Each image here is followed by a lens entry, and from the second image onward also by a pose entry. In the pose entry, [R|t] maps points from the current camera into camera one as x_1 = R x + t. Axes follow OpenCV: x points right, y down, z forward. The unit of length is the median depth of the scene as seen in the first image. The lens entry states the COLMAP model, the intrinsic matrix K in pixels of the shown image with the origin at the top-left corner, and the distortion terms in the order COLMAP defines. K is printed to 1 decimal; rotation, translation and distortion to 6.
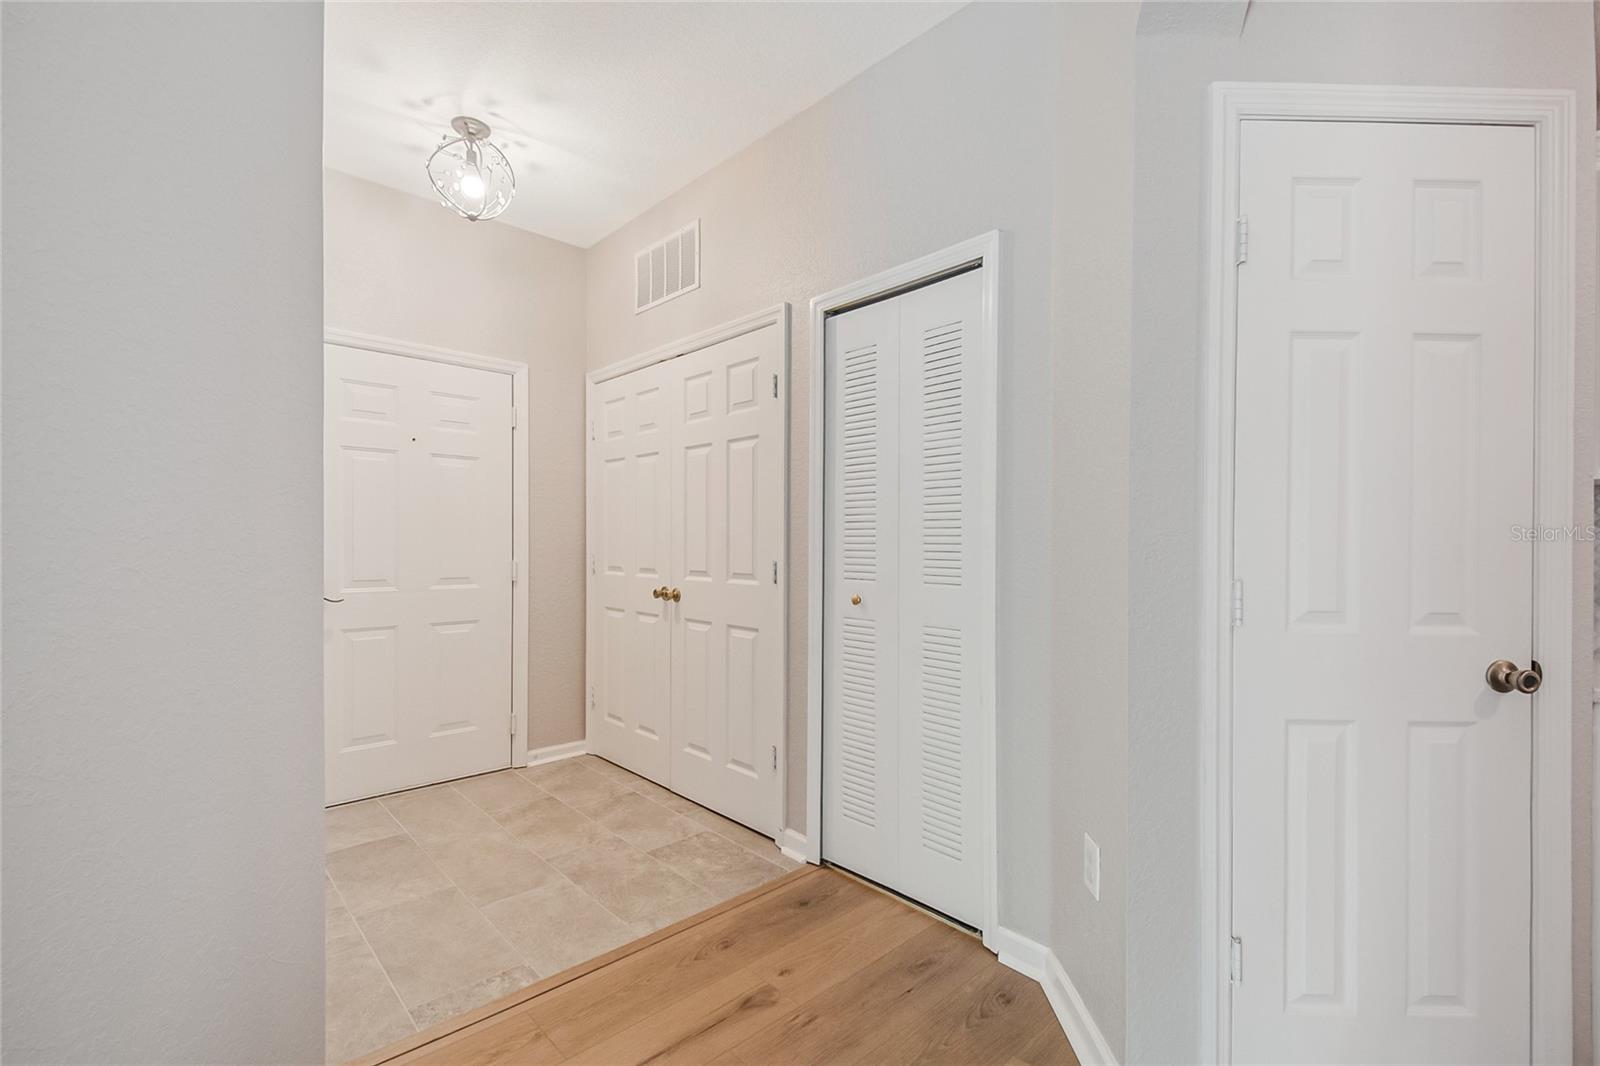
lens RADIAL K [[703.1, 0, 804.7], [0, 703.1, 540.6], [0, 0, 1]] dist [0.037653, -0.023867]
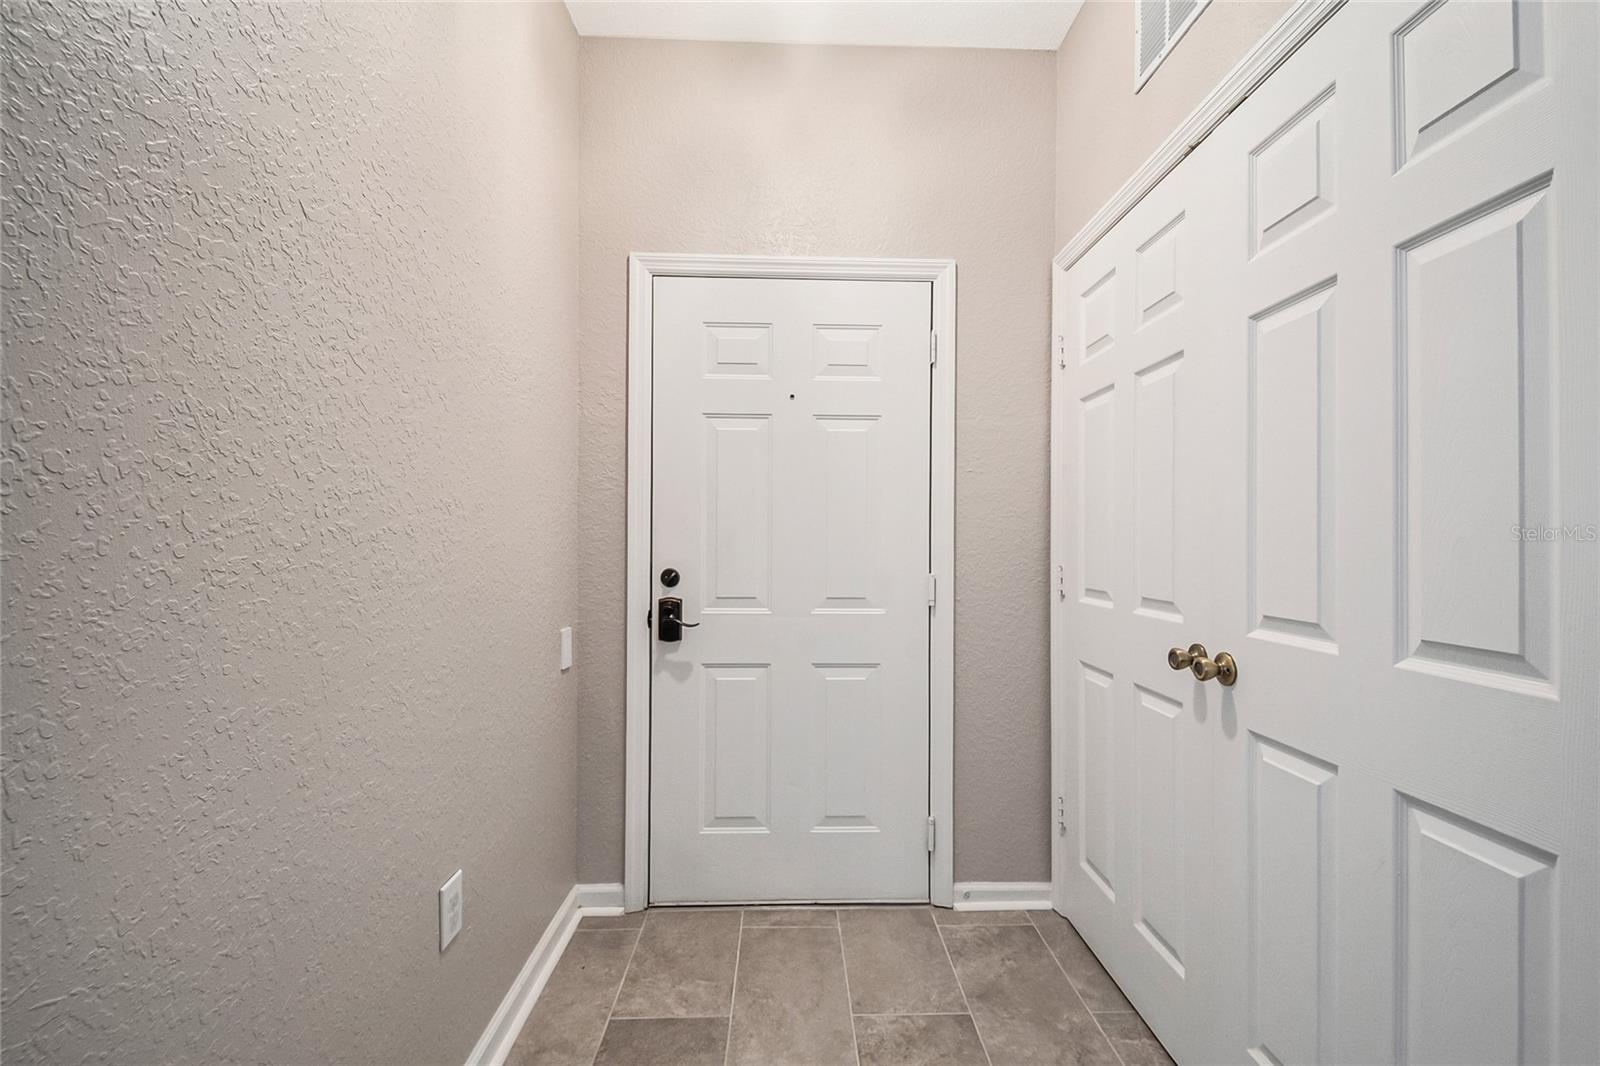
lens RADIAL K [[703.1, 0, 804.7], [0, 703.1, 540.6], [0, 0, 1]] dist [0.037653, -0.023867]
pose [[0.747437, -0.002806, -0.664327, -0.080353], [0.002549, 0.999996, -0.001356, -0.000482], [0.664328, -0.000680, 0.747441, 0.470163]]
